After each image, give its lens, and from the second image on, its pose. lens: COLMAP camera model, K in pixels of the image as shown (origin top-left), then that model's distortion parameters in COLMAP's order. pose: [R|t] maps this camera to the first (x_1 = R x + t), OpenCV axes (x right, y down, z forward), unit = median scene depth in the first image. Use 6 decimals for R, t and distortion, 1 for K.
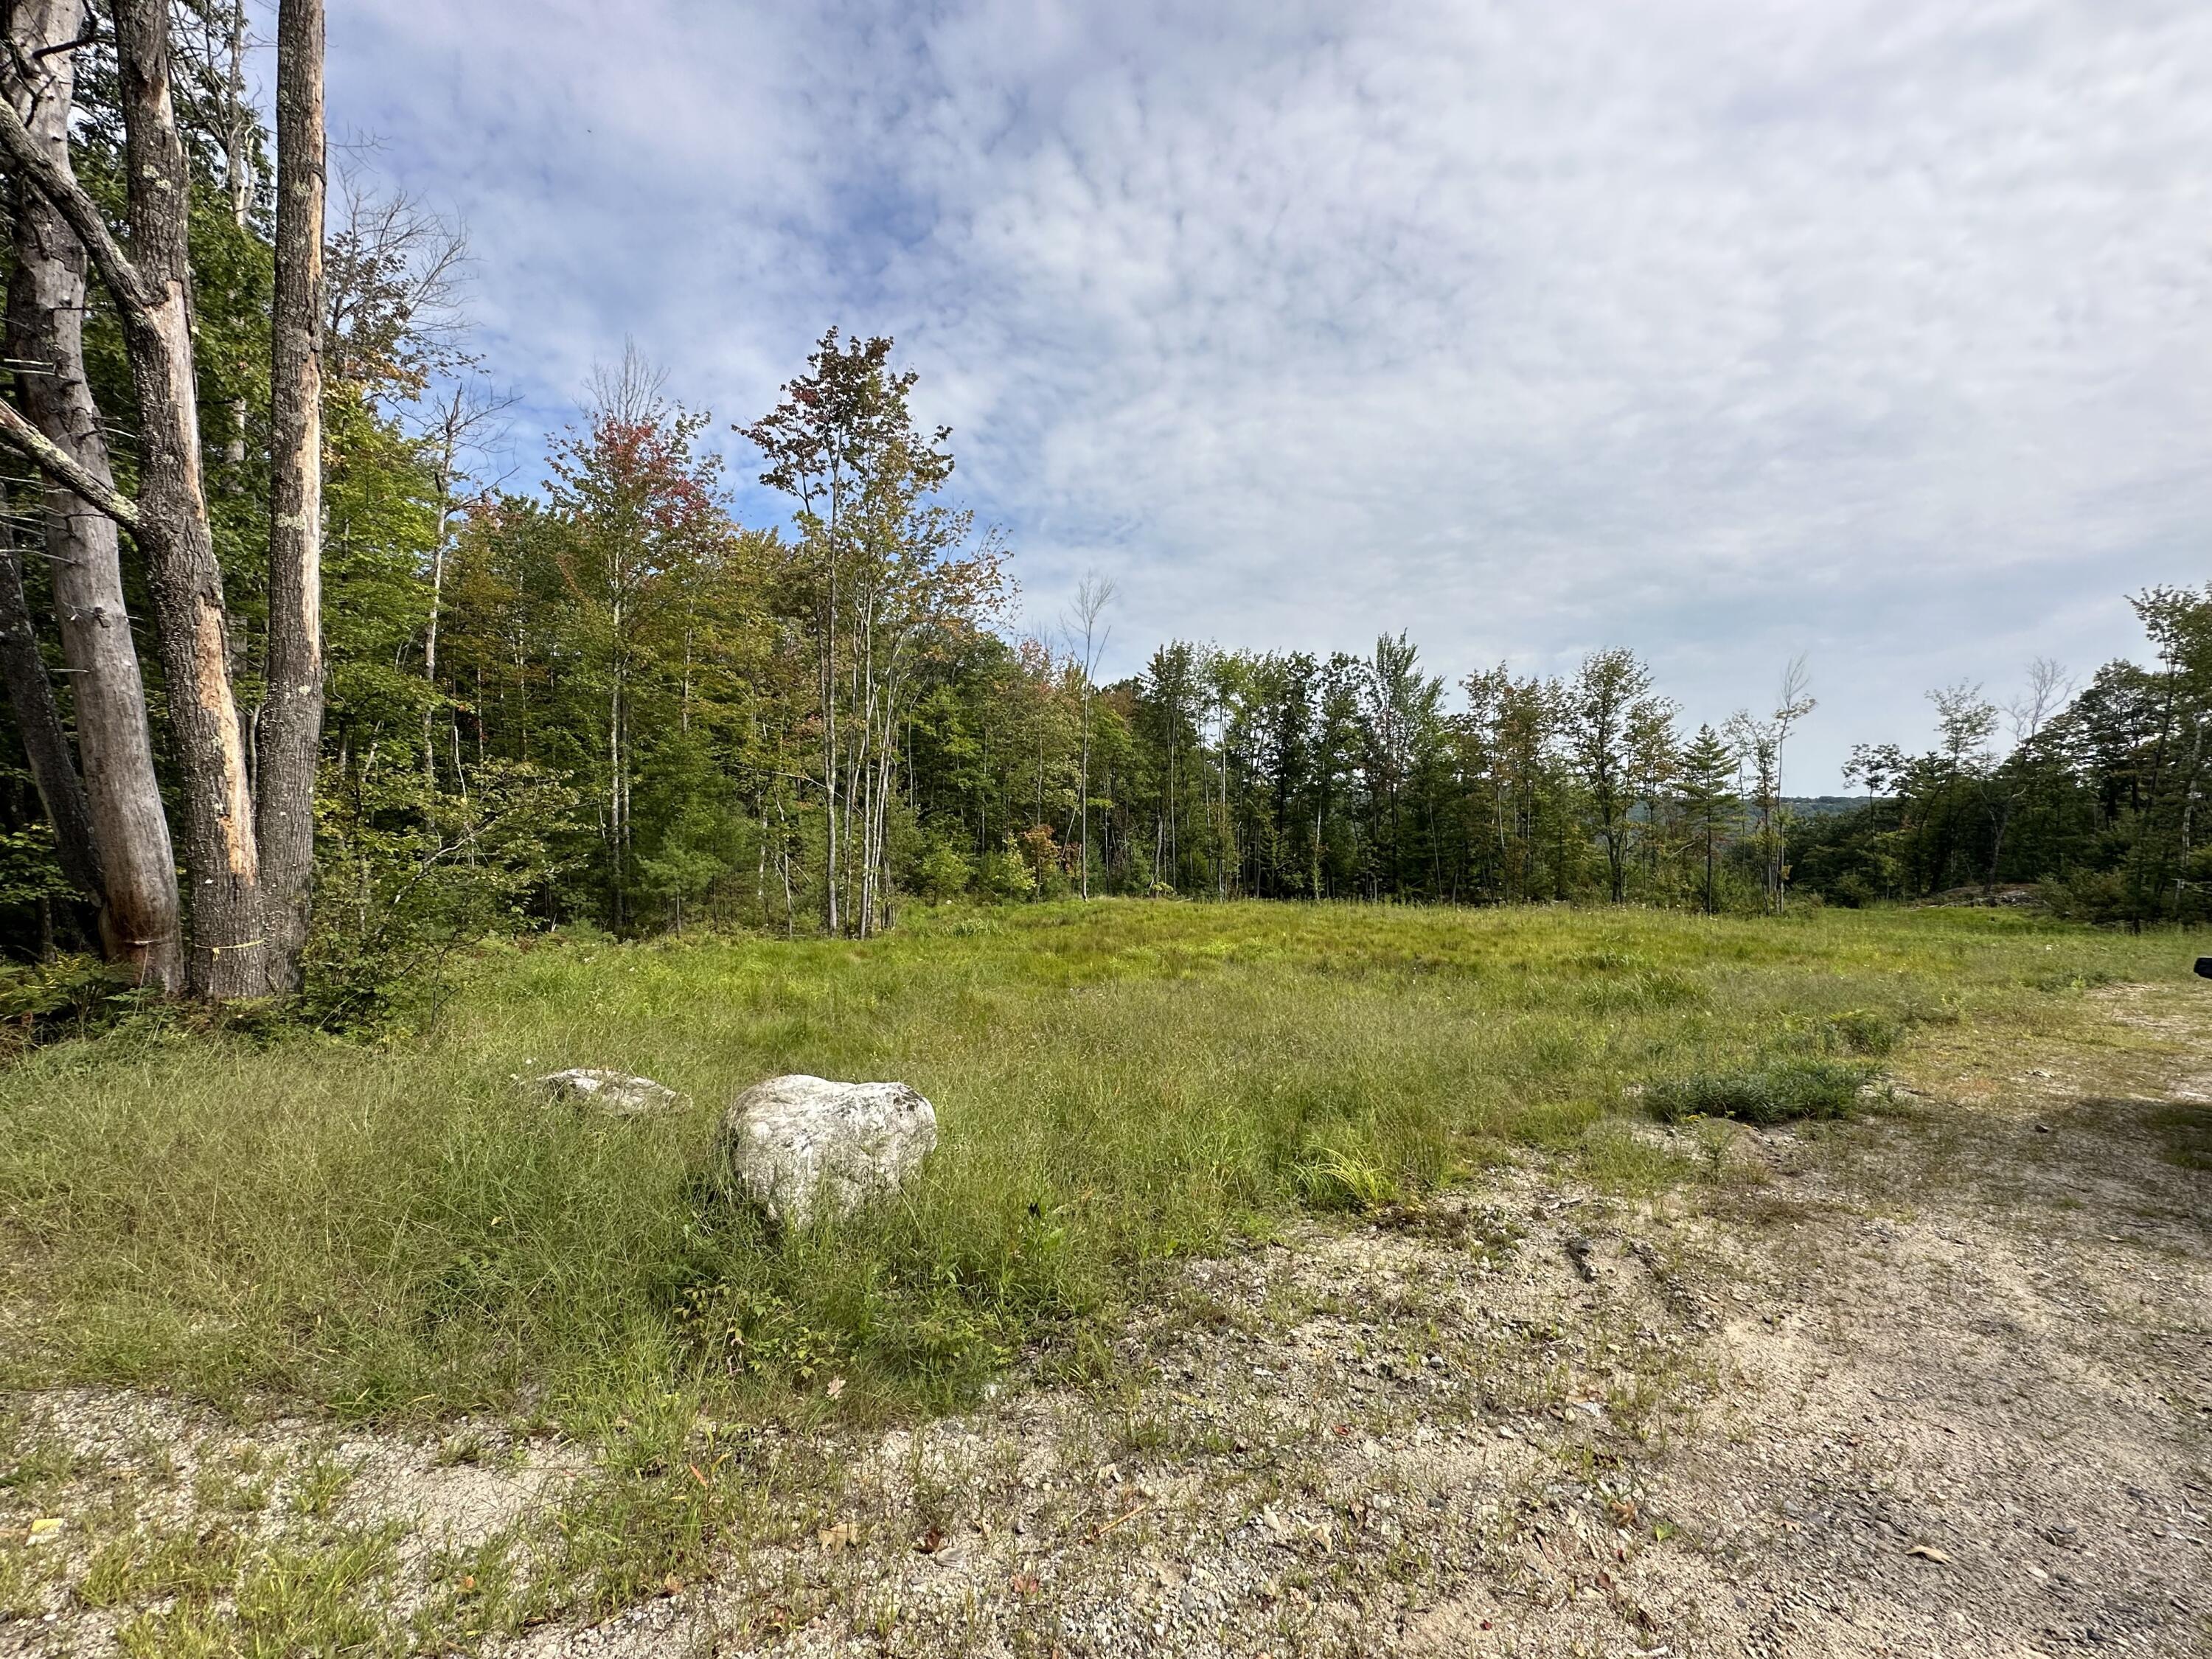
lens RADIAL K [[891.2, 0, 1106.0], [0, 891.2, 829.5], [0, 0, 1]] dist [-0.000270, -0.000080]
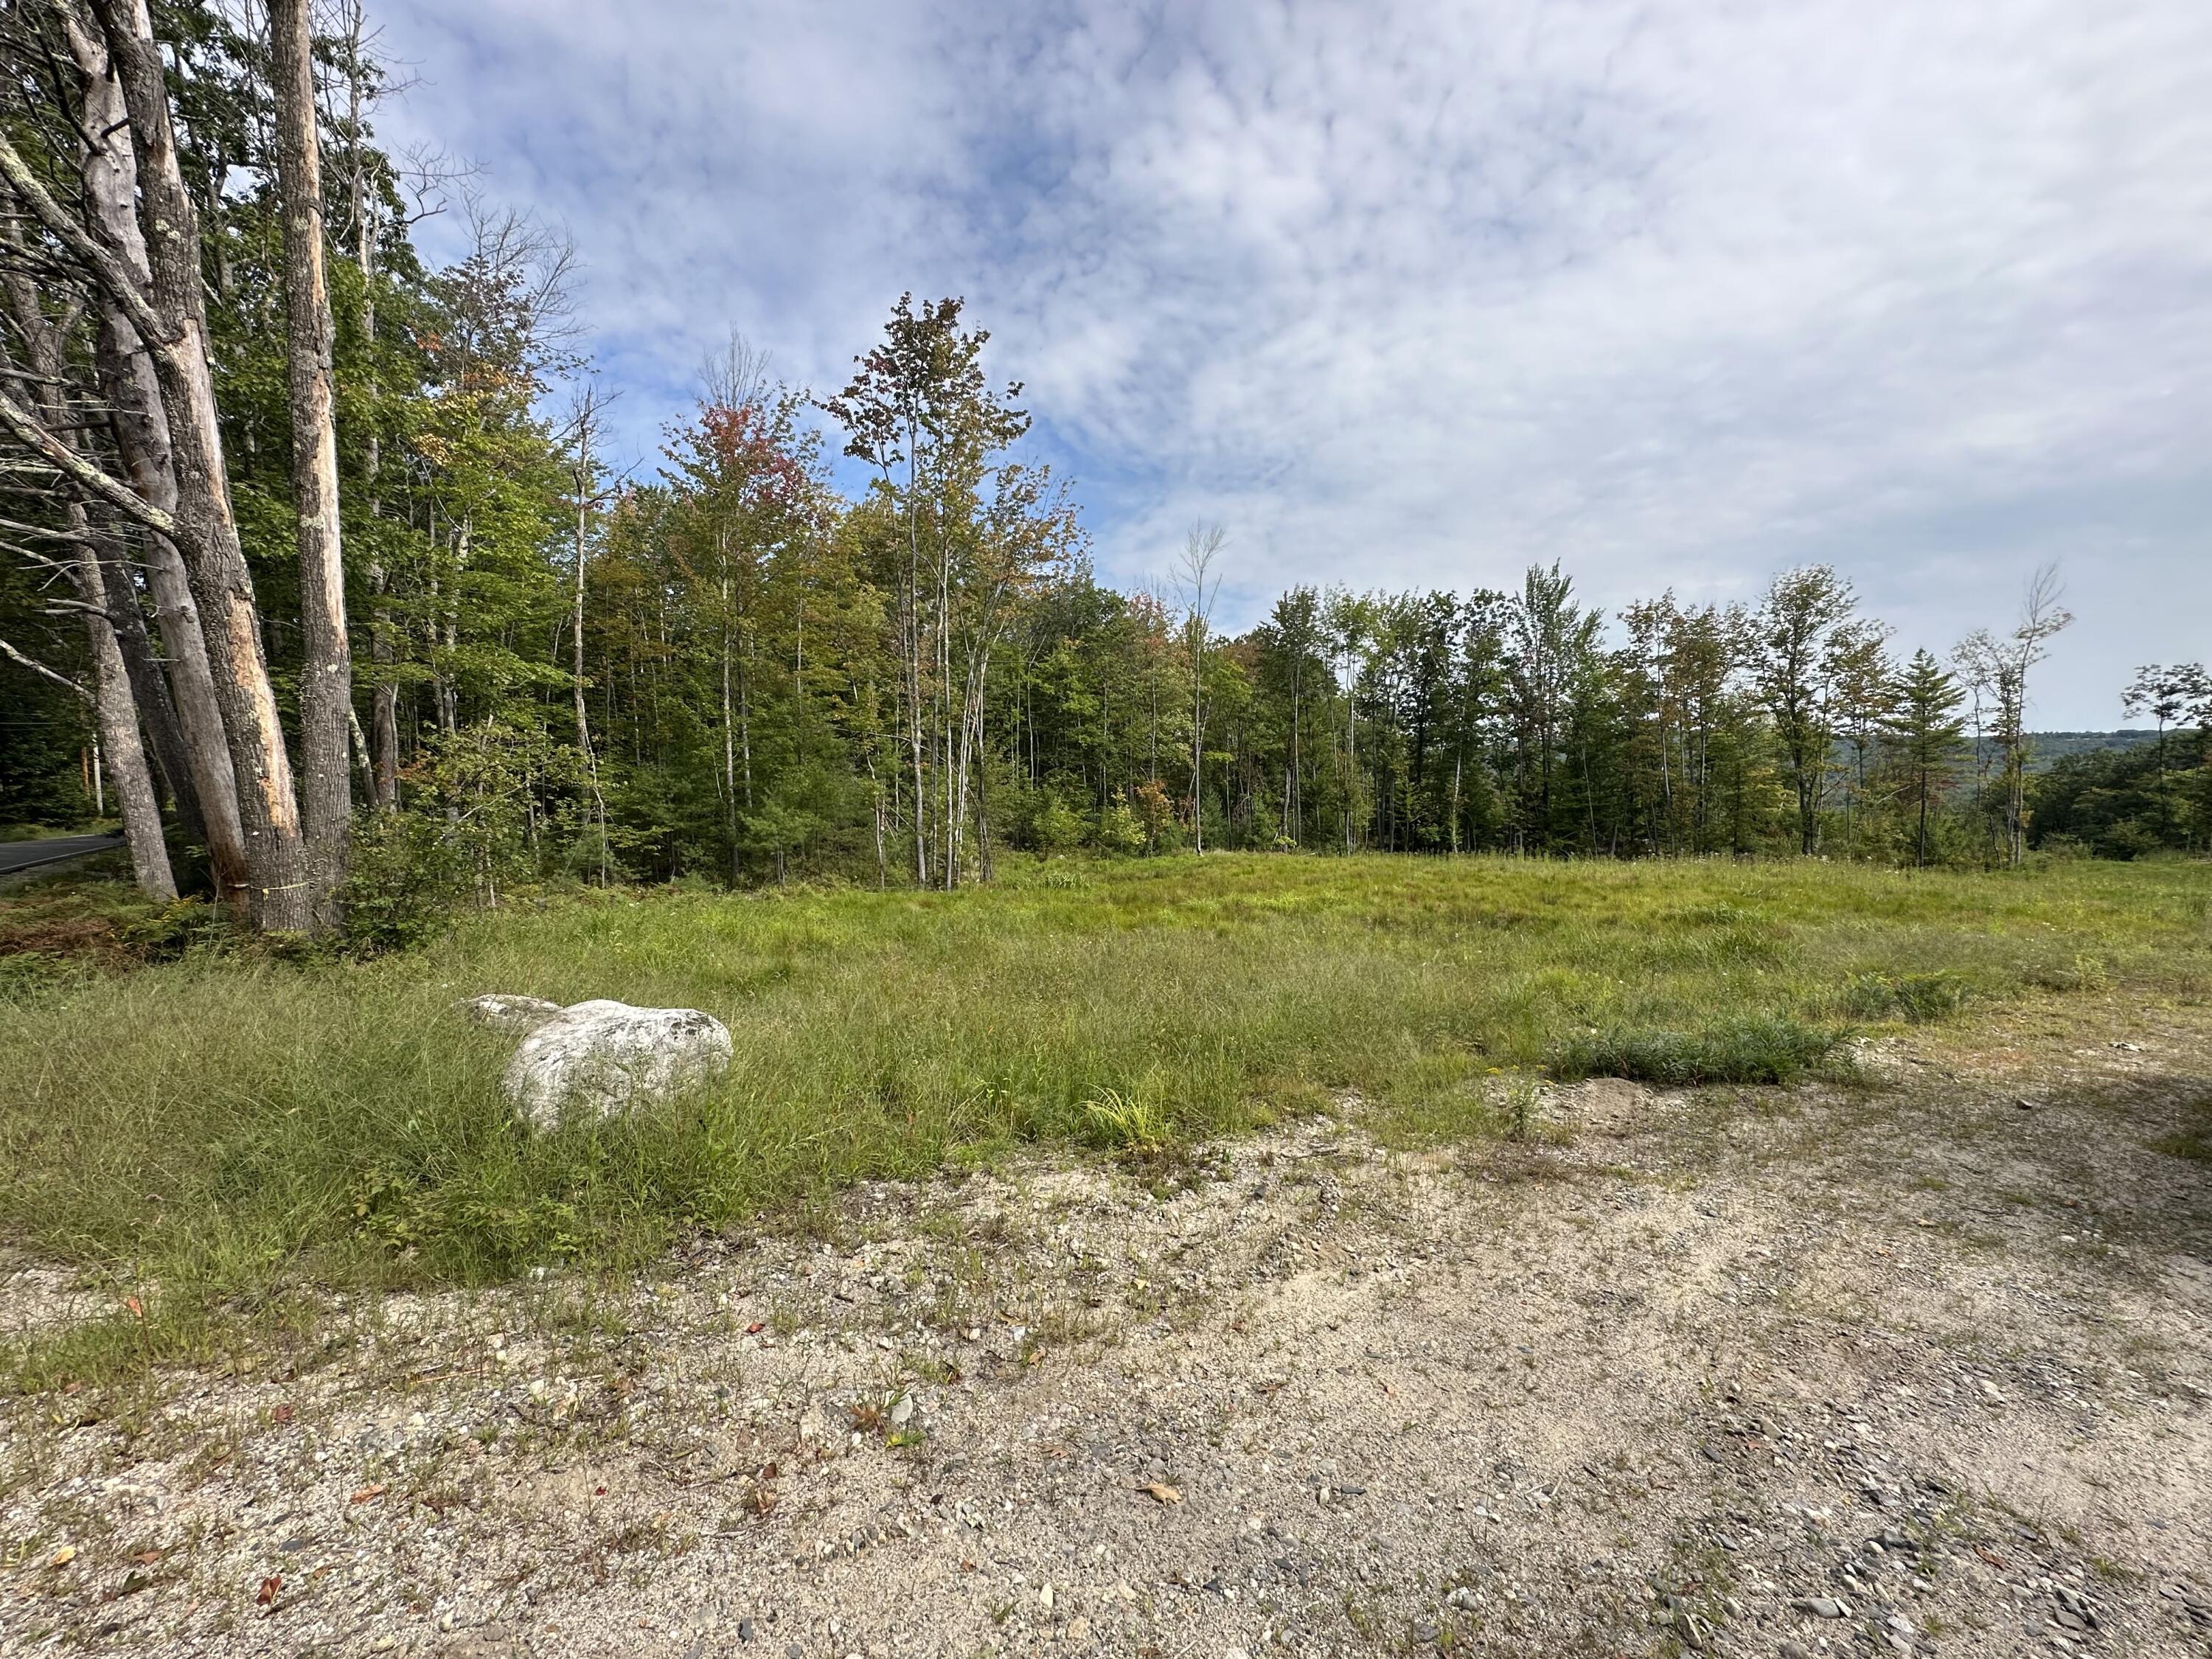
lens RADIAL K [[891.2, 0, 1106.0], [0, 891.2, 829.5], [0, 0, 1]] dist [-0.000270, -0.000080]
pose [[0.984804, -0.009284, -0.173420, 0.053338], [0.017725, 0.998729, 0.047189, 0.002893], [0.172762, -0.049546, 0.983717, 0.004212]]
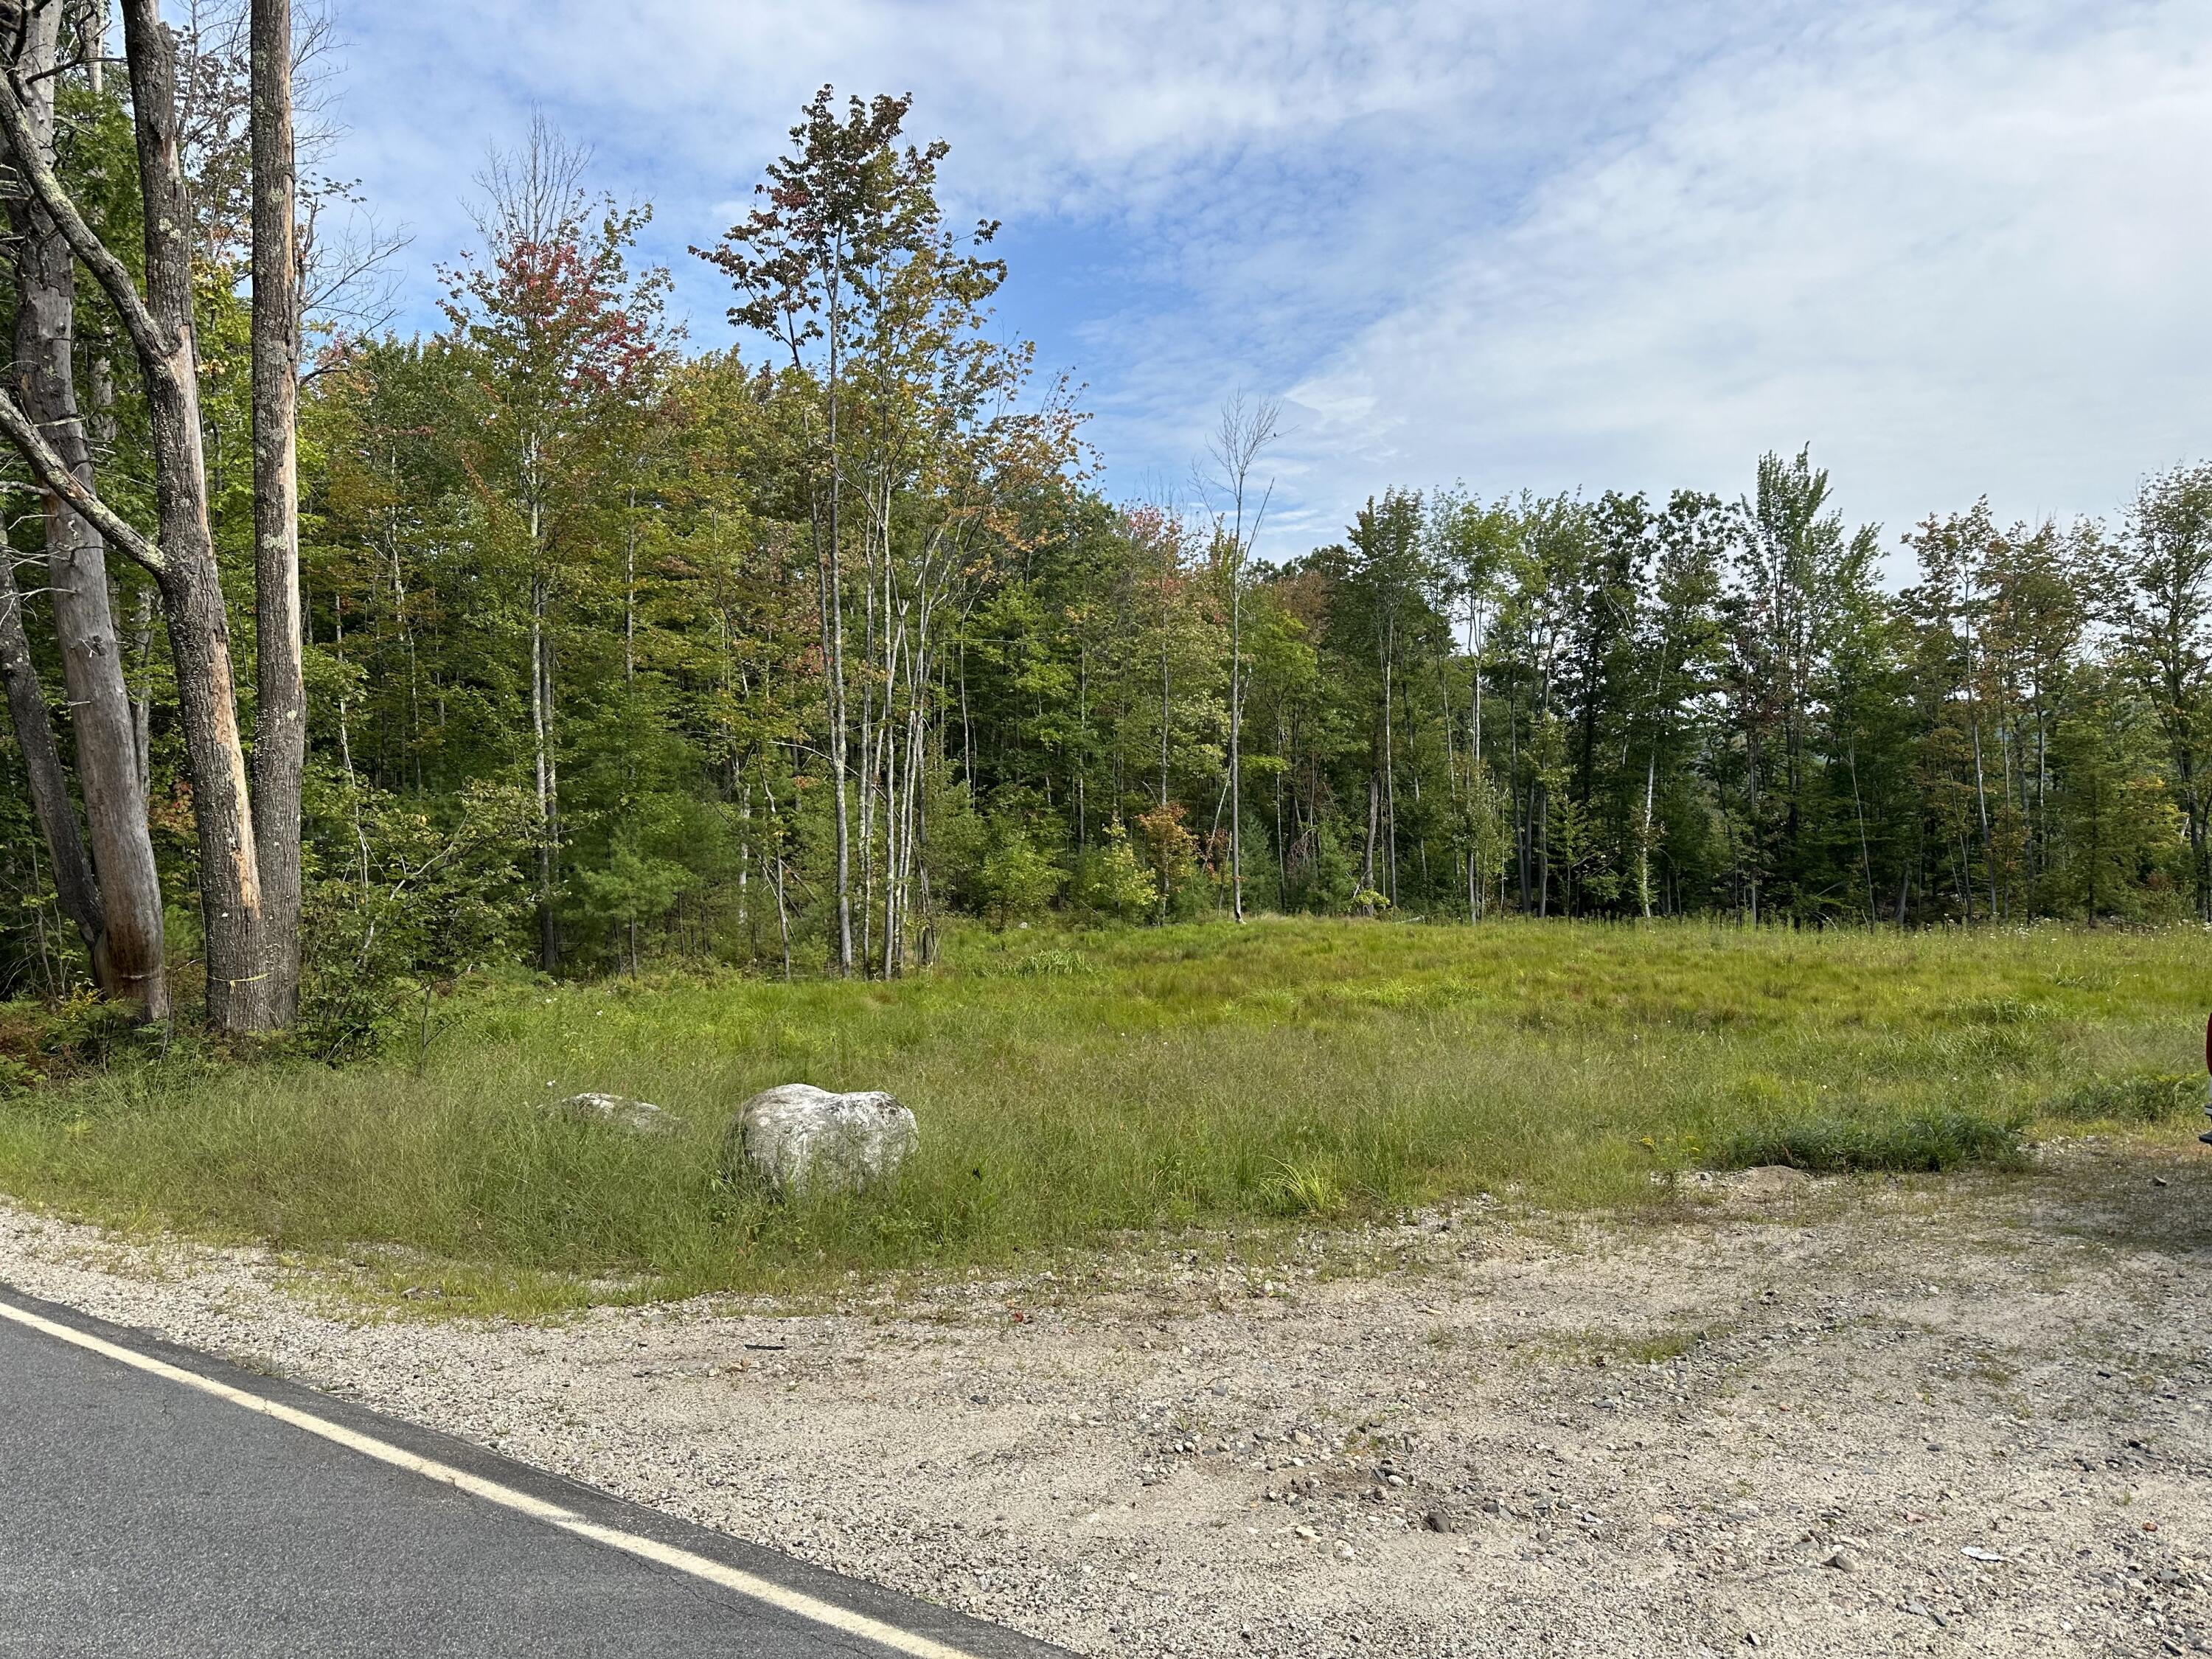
lens RADIAL K [[1546.5, 0, 1106.0], [0, 1546.5, 829.5], [0, 0, 1]] dist [0.110973, -0.144869]
pose [[0.990641, -0.014631, -0.135710, 0.037242], [0.017475, 0.999652, 0.019783, -0.009377], [0.135373, -0.021969, 0.990551, -0.105259]]
